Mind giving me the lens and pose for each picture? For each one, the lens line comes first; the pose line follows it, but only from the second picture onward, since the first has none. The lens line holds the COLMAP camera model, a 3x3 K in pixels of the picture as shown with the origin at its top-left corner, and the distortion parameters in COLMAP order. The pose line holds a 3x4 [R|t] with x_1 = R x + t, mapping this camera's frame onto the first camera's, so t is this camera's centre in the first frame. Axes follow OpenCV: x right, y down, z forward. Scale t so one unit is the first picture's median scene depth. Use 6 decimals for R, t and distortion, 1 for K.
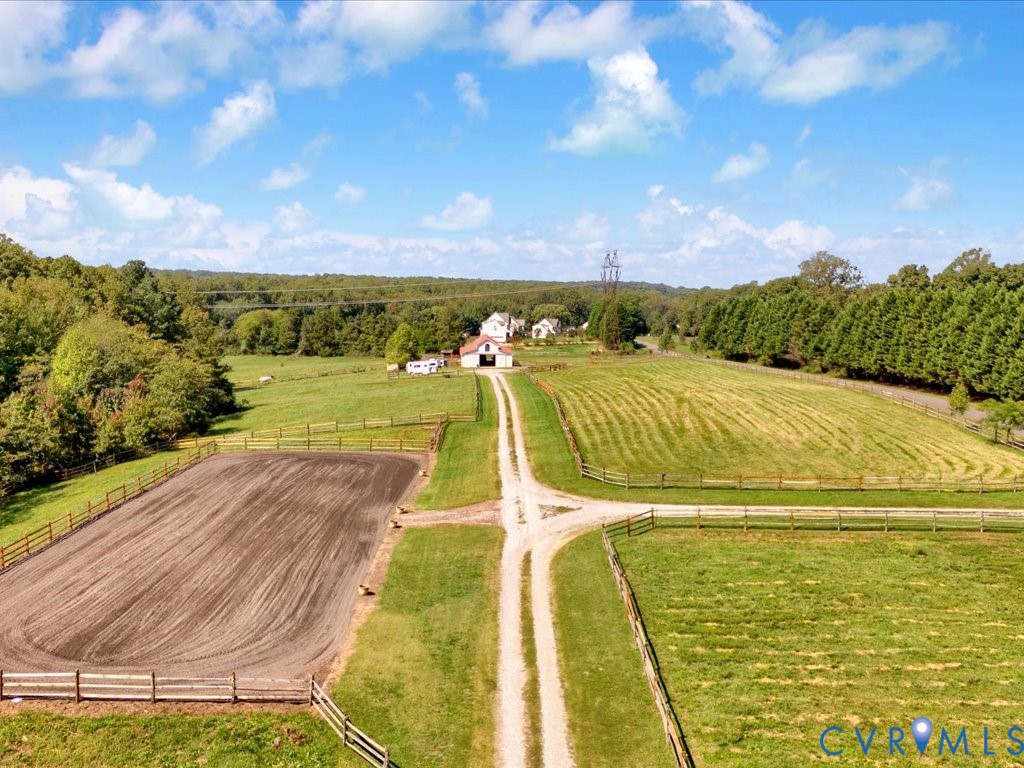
lens RADIAL K [[897.8, 0, 509.1], [0, 897.8, 384.4], [0, 0, 1]] dist [0.002710, -0.004424]
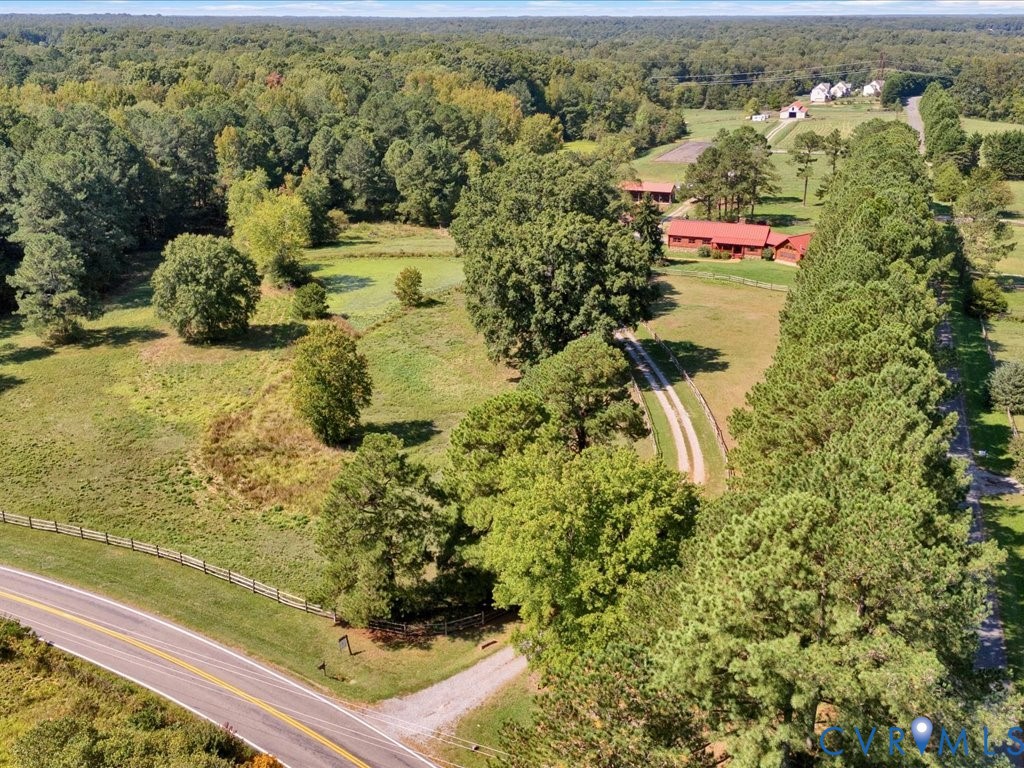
lens RADIAL K [[897.8, 0, 512.2], [0, 897.8, 385.1], [0, 0, 1]] dist [0.002710, -0.004424]
pose [[0.913649, 0.128966, -0.385503, 0.277987], [-0.017167, 0.959735, 0.280381, 0.003035], [0.406140, -0.249552, 0.879075, -1.351599]]
